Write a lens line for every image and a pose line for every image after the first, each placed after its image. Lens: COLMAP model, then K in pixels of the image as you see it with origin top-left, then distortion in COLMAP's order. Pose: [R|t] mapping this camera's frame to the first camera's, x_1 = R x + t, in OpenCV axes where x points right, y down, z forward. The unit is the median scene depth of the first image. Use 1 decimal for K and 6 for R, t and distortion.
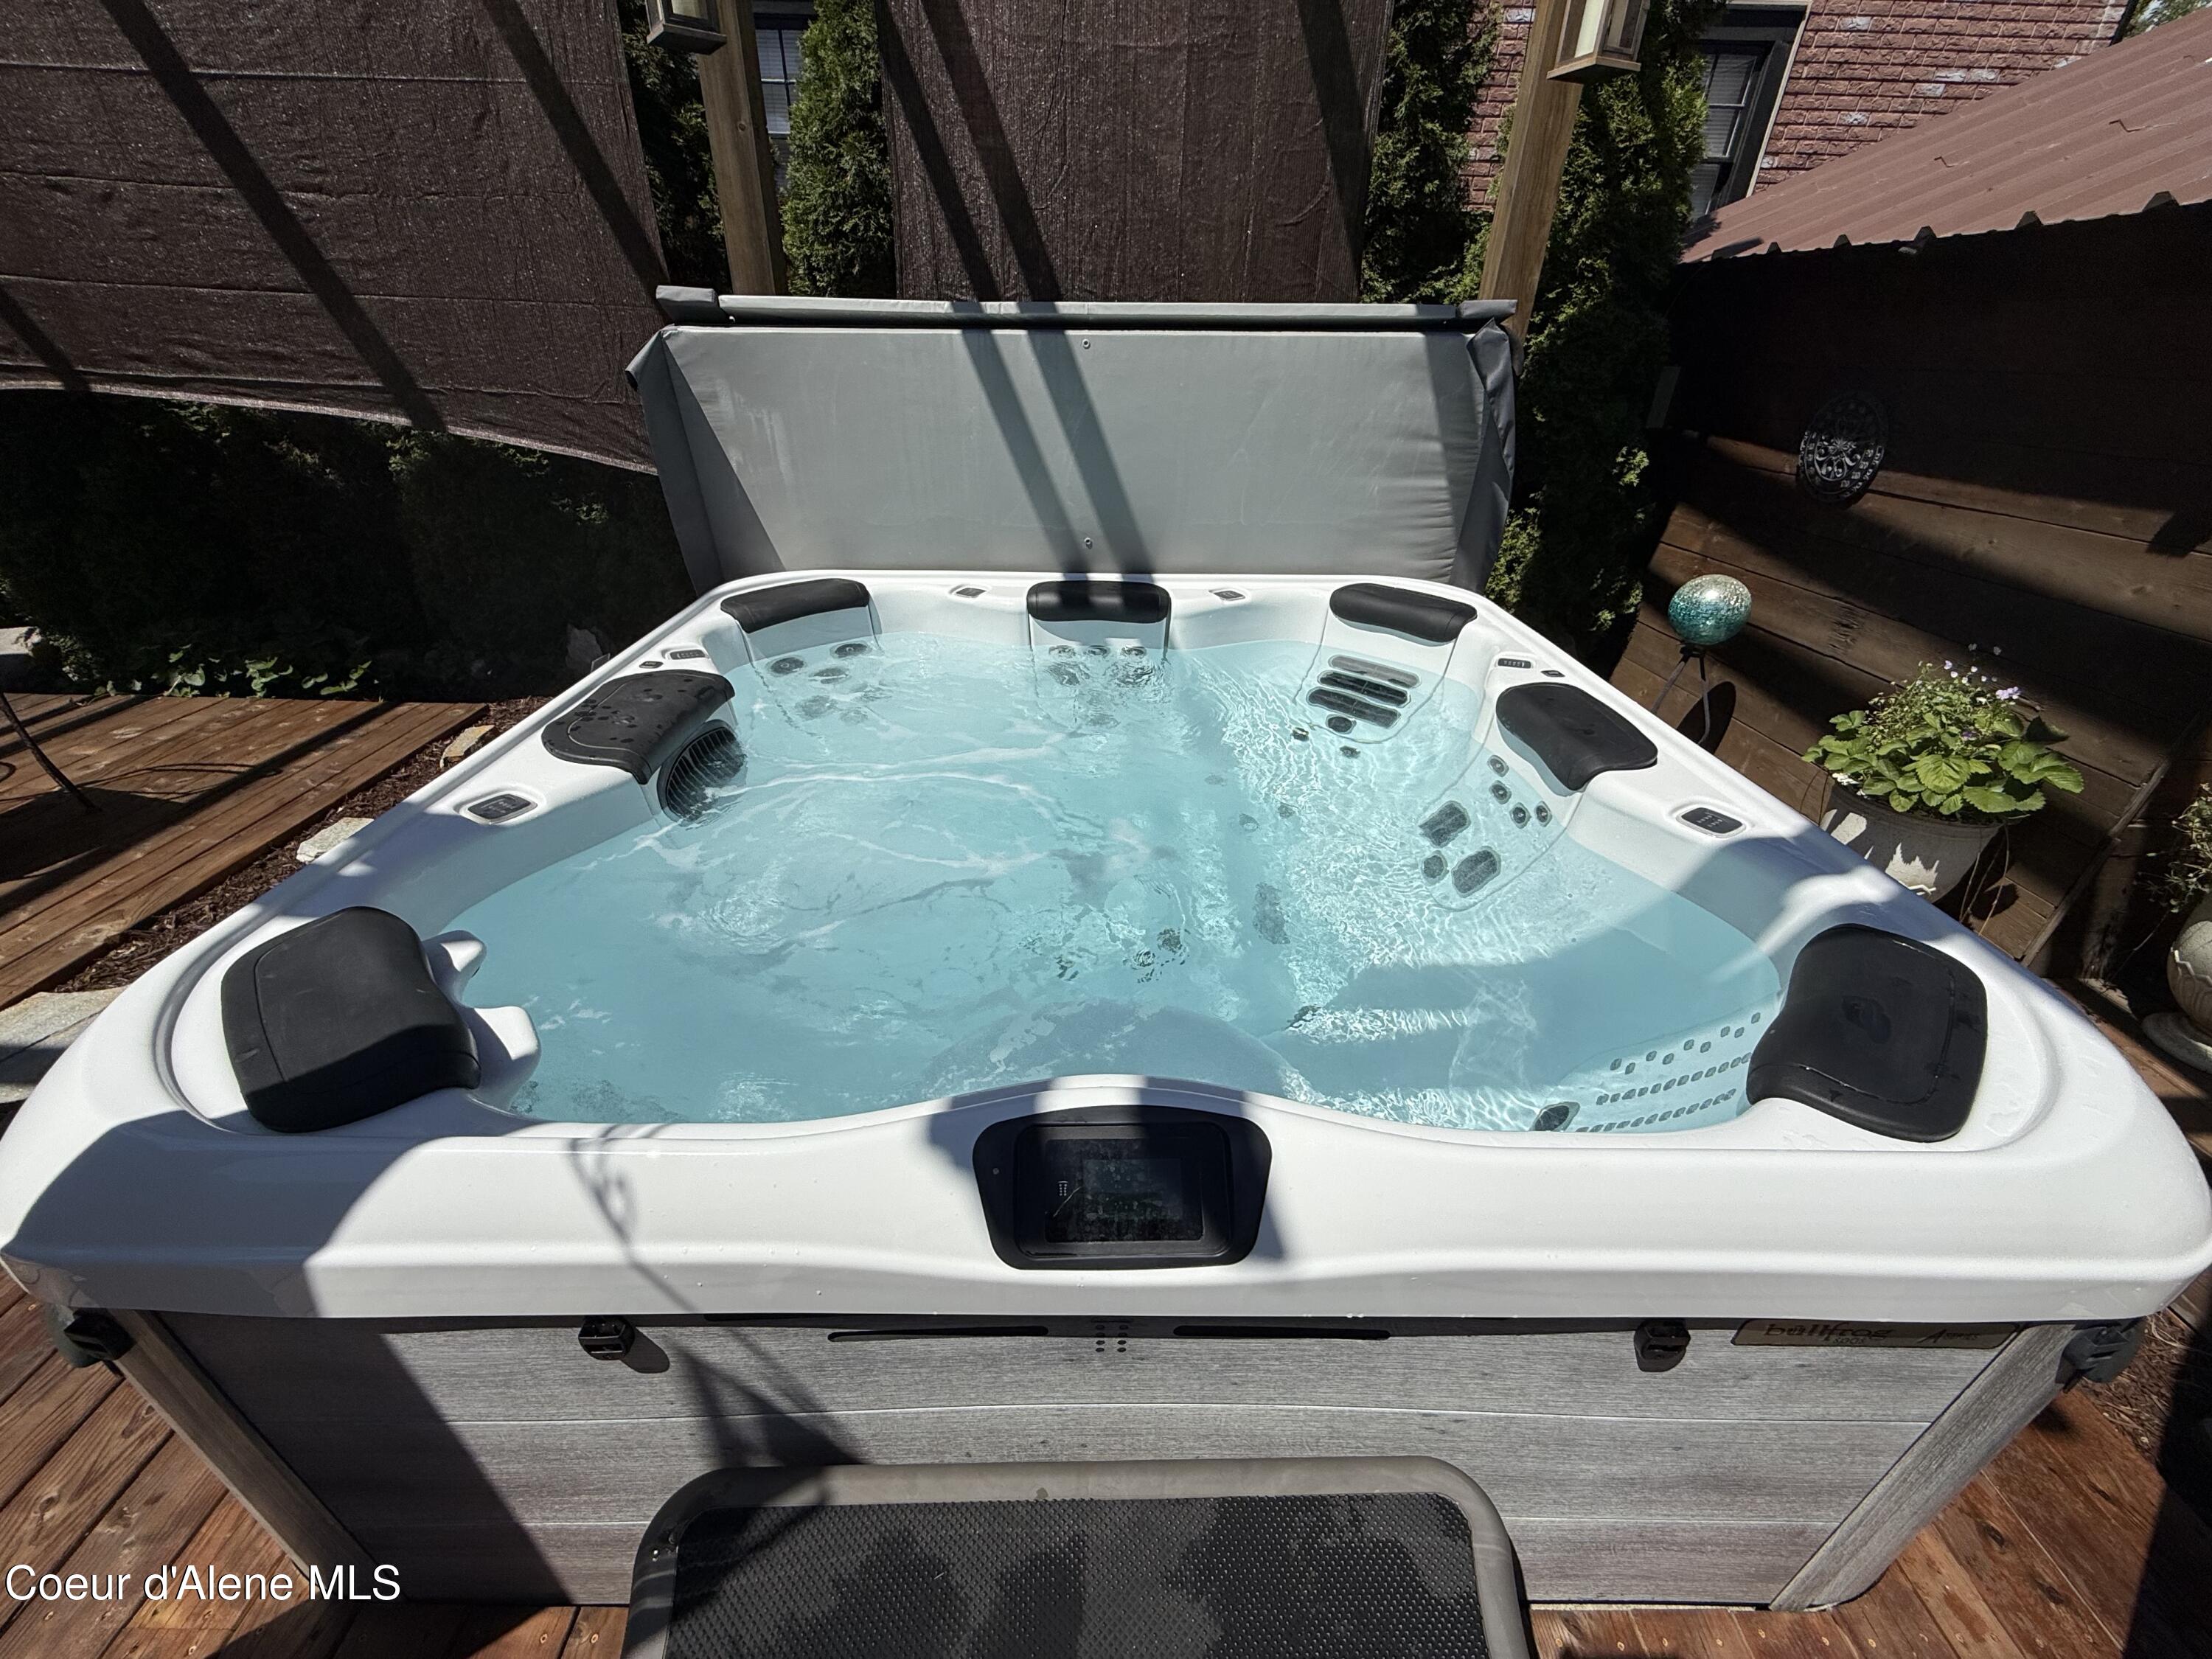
lens RADIAL K [[879.5, 0, 1106.0], [0, 879.5, 829.5], [0, 0, 1]] dist [-0.000515, 0.000118]
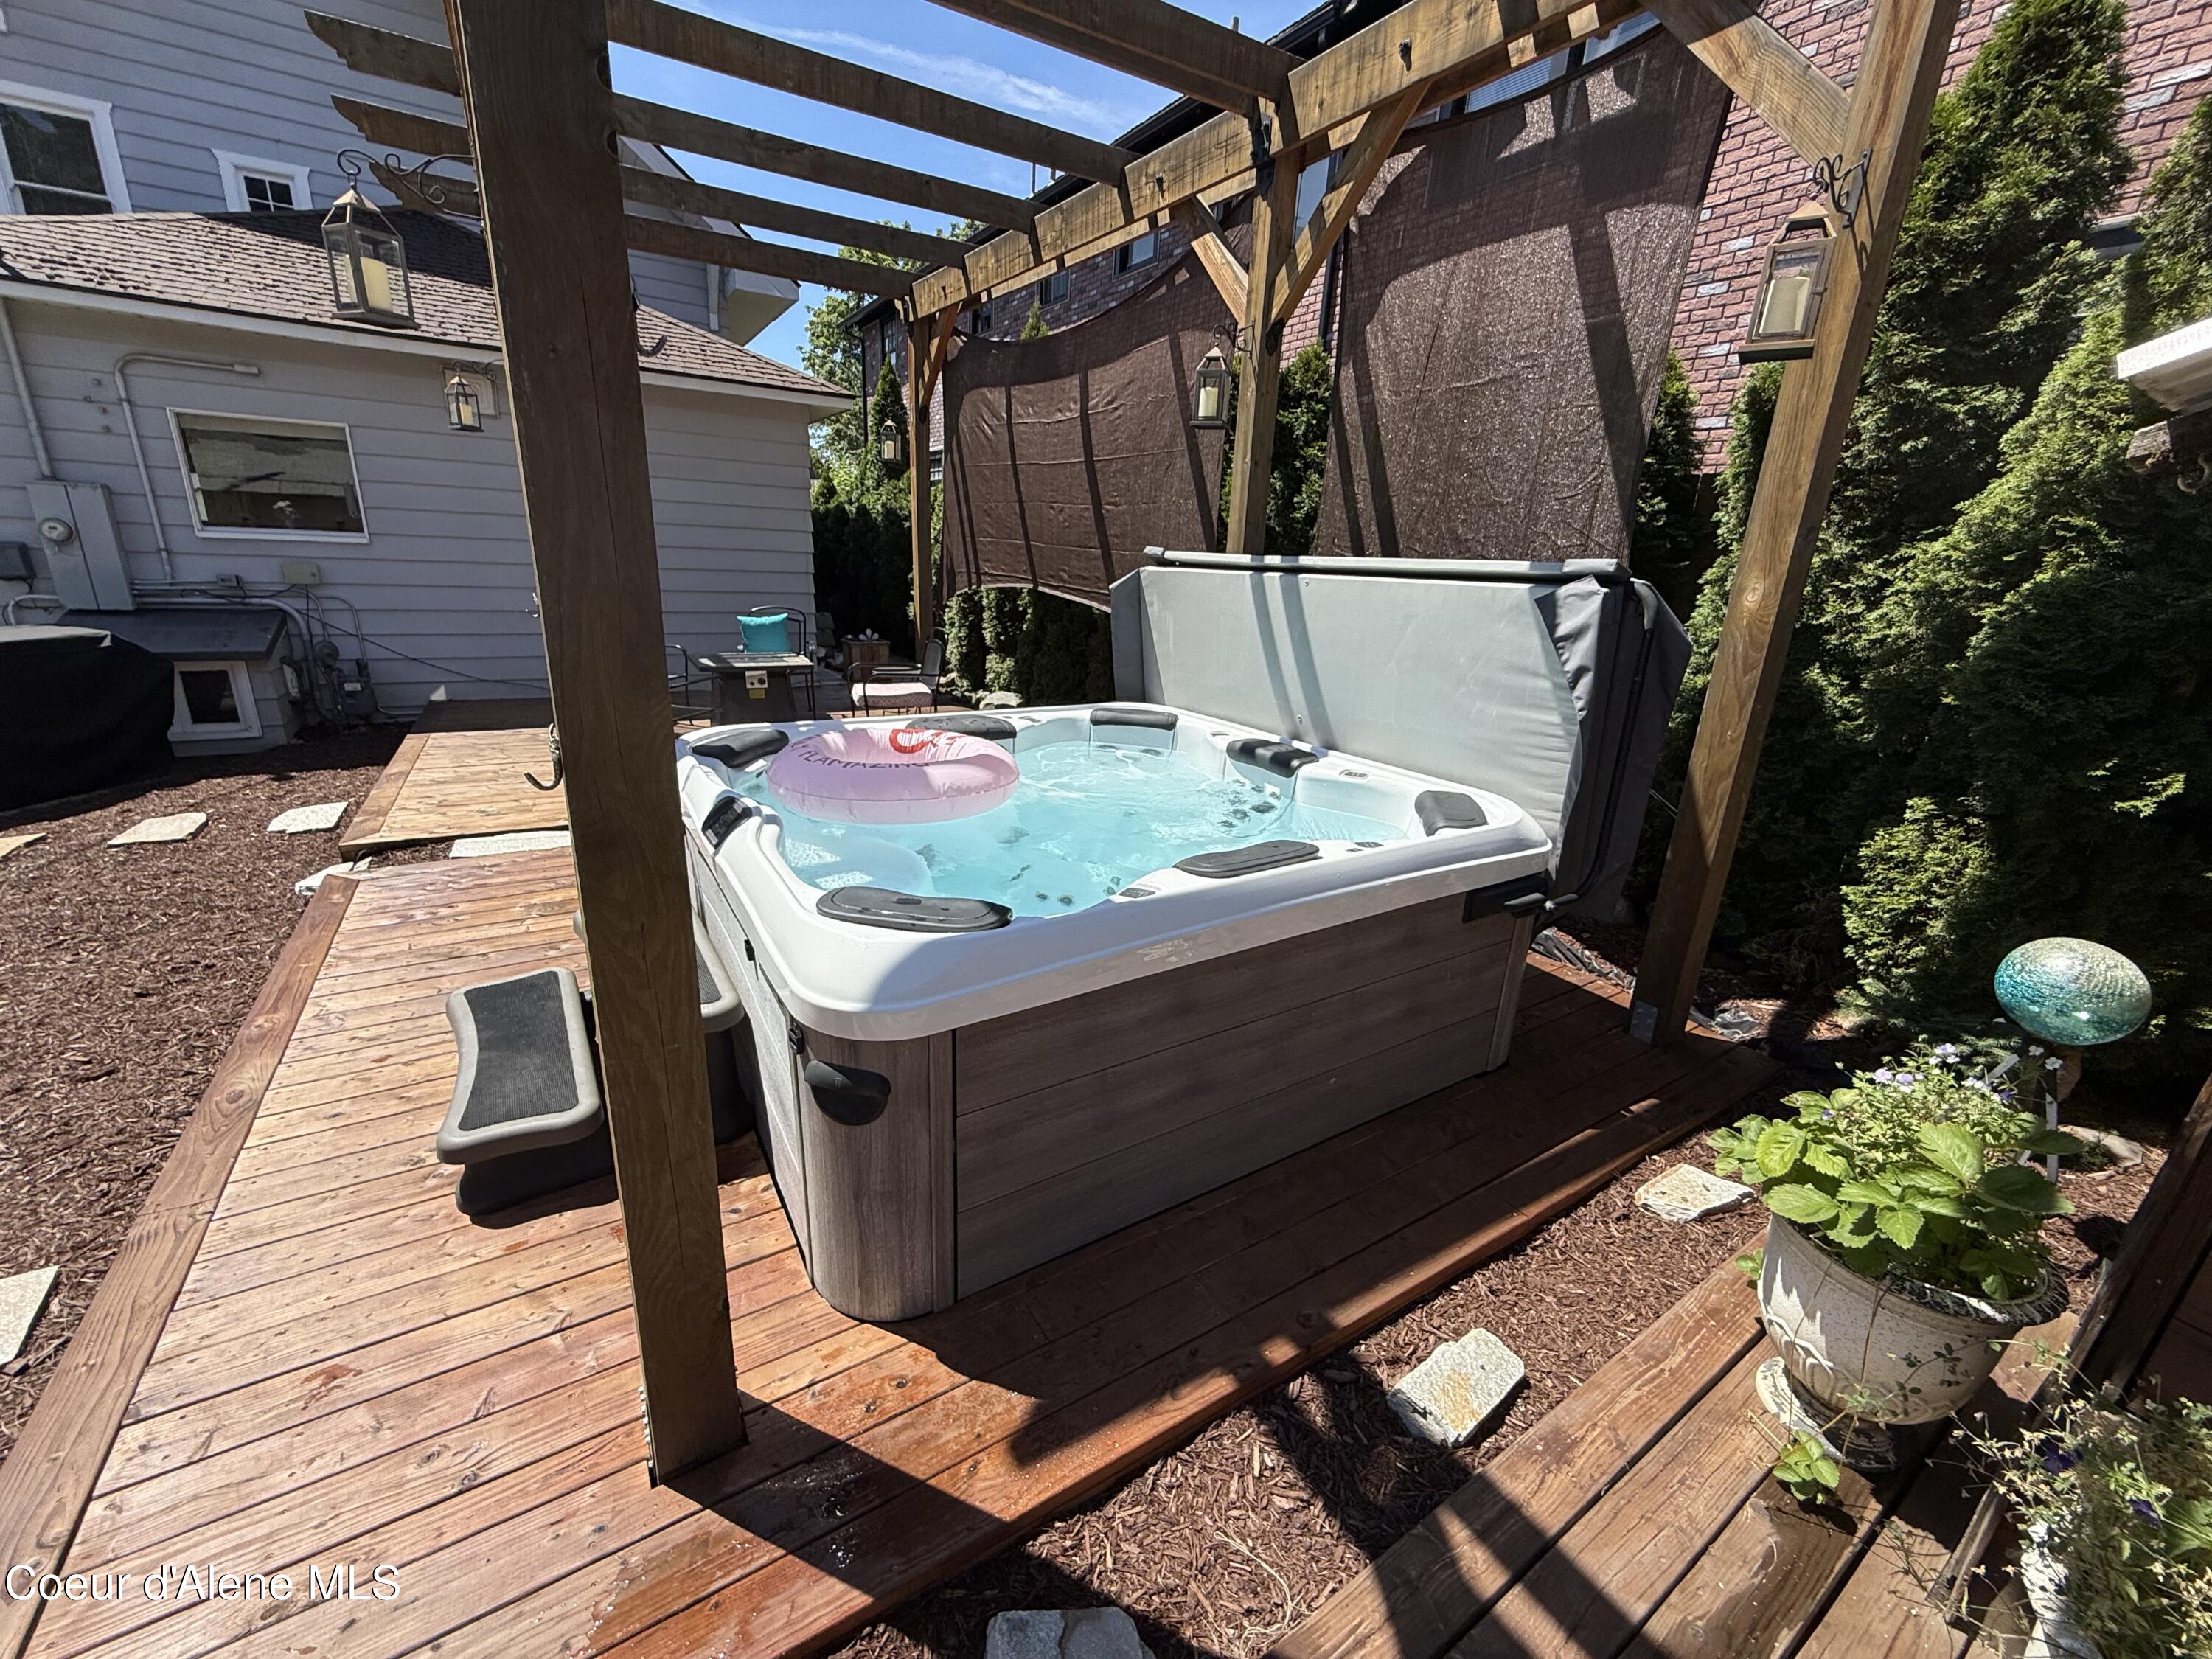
lens RADIAL K [[877.7, 0, 1107.4], [0, 877.7, 838.0], [0, 0, 1]] dist [0.000775, -0.000073]
pose [[0.533326, 0.268074, -0.802309, 0.992113], [-0.446160, 0.894950, 0.002448, -0.038650], [0.718683, 0.356652, 0.596904, 0.060204]]
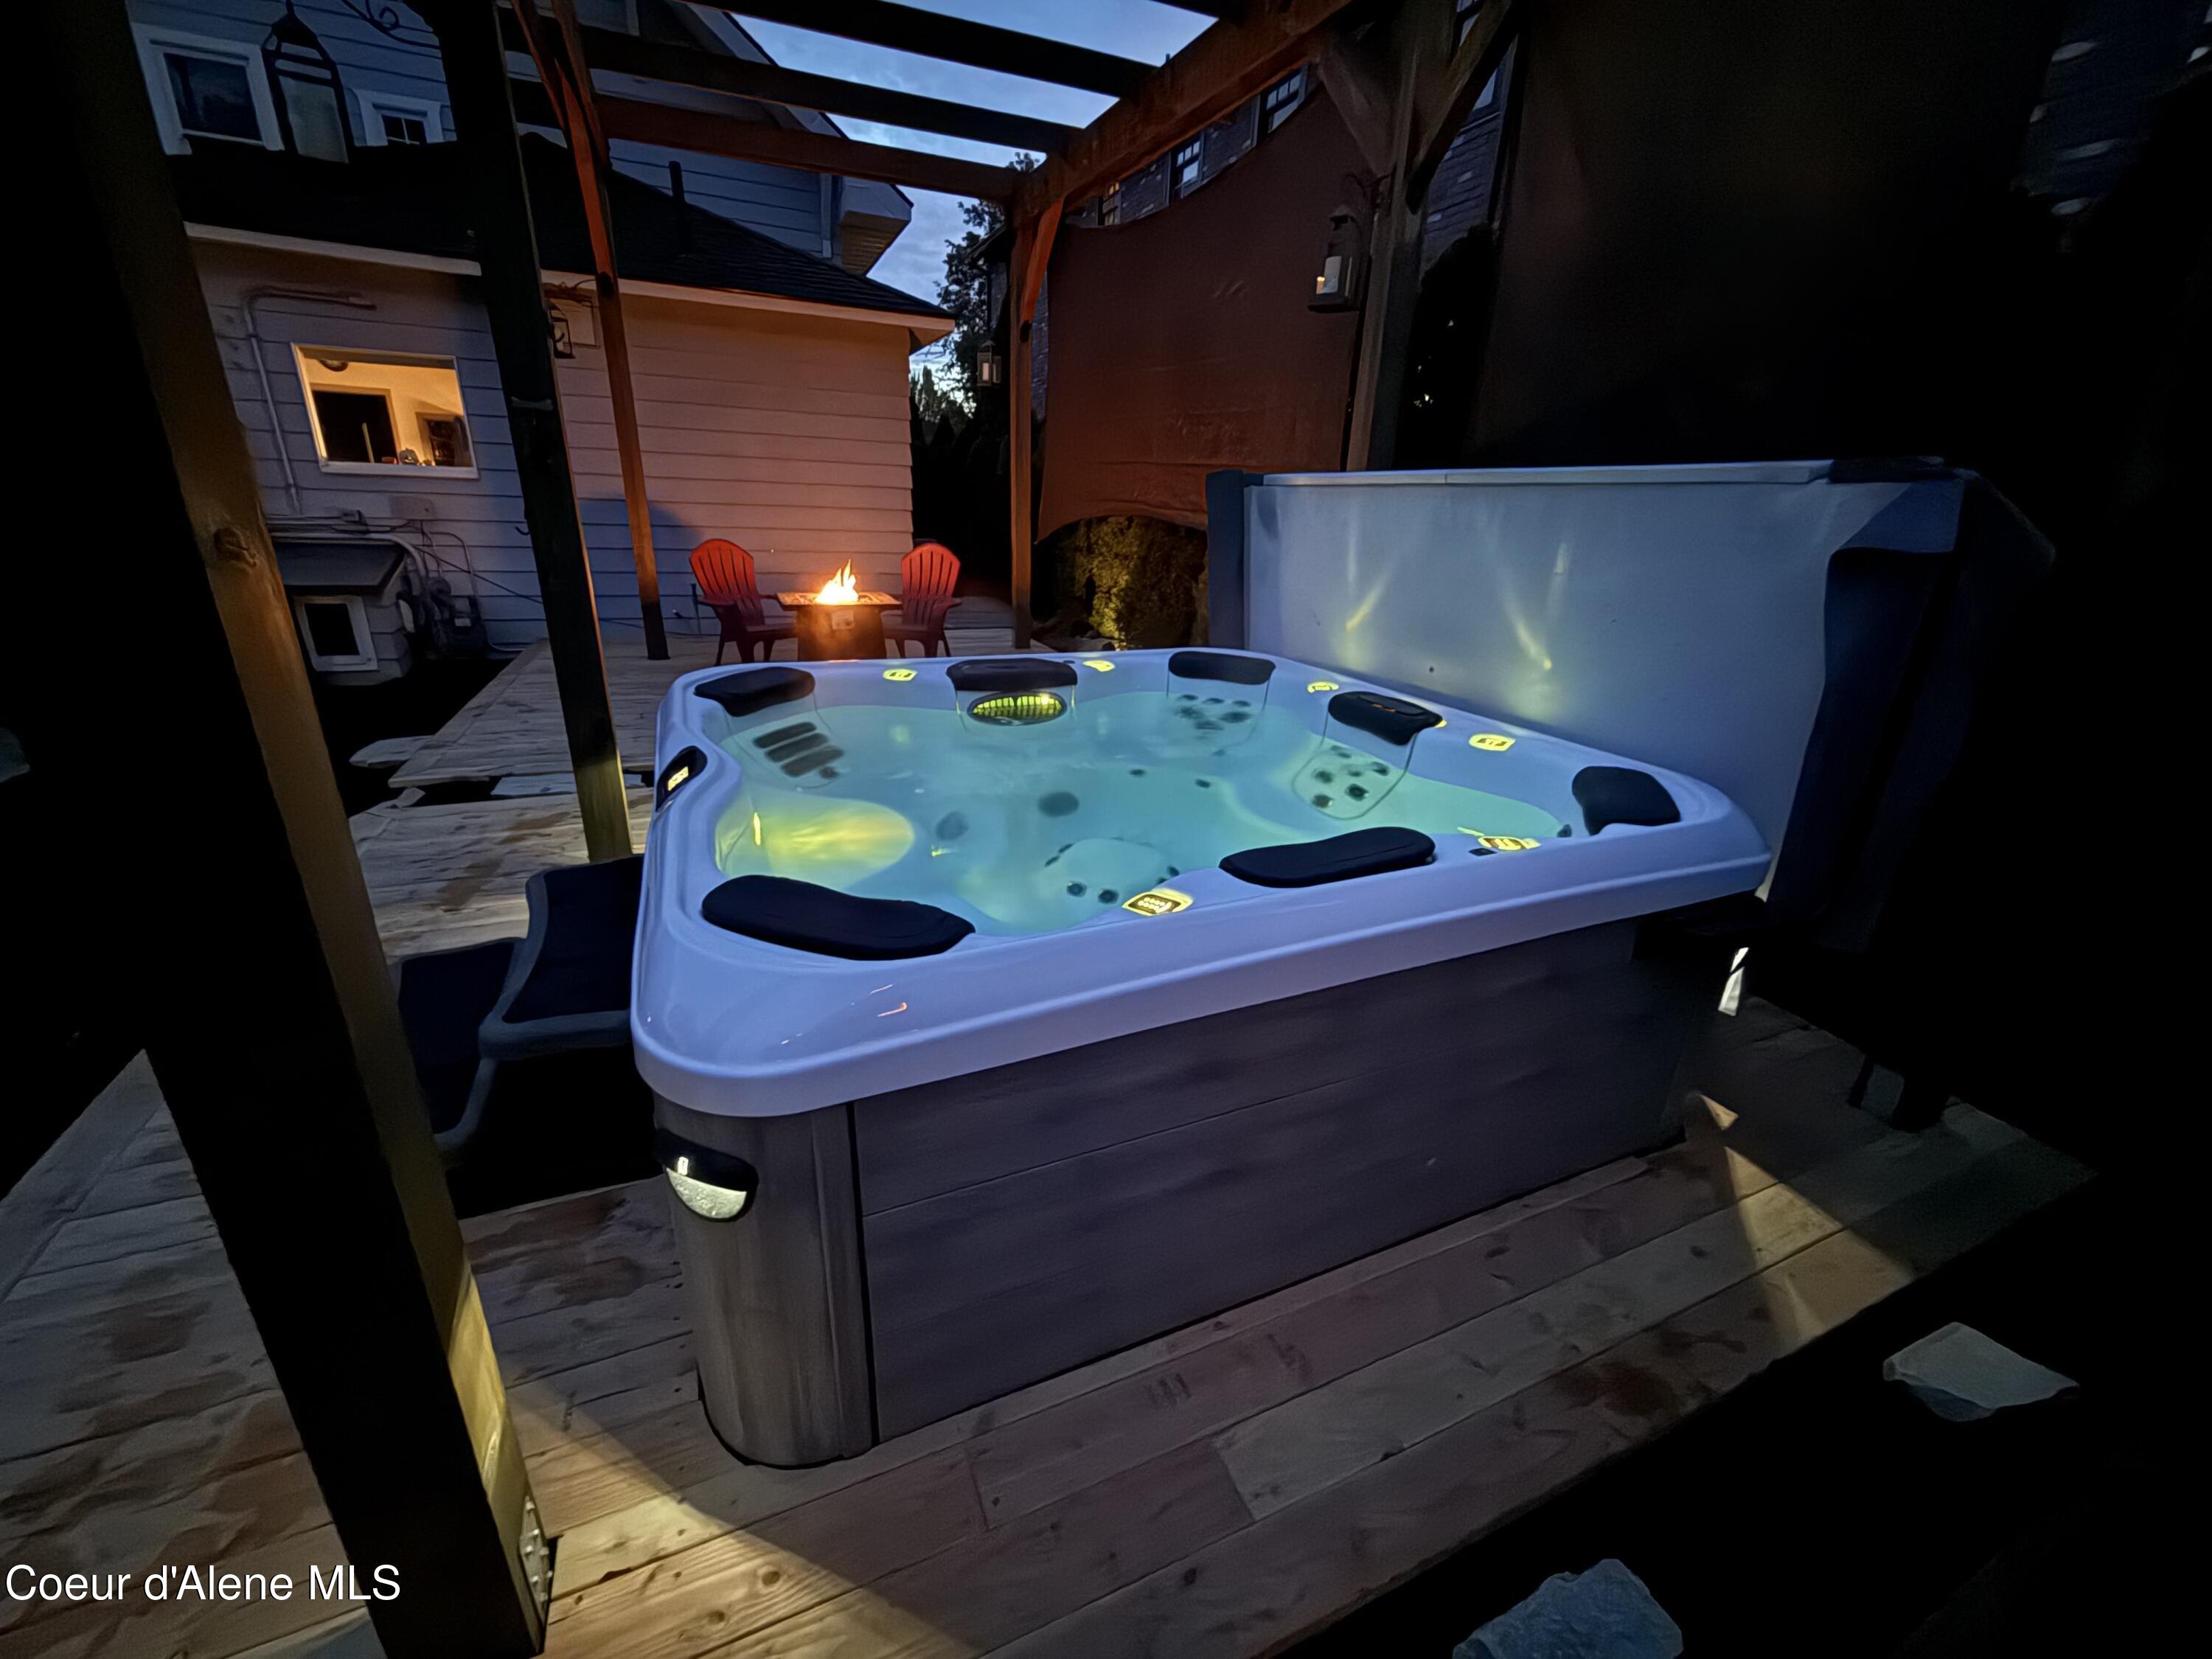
lens RADIAL K [[879.5, 0, 1106.0], [0, 879.5, 829.5], [0, 0, 1]] dist [-0.000515, 0.000118]
pose [[0.393055, 0.326559, -0.859574, 0.829849], [-0.474446, 0.872789, 0.114631, -0.106604], [0.787661, 0.362765, 0.497989, 0.265313]]
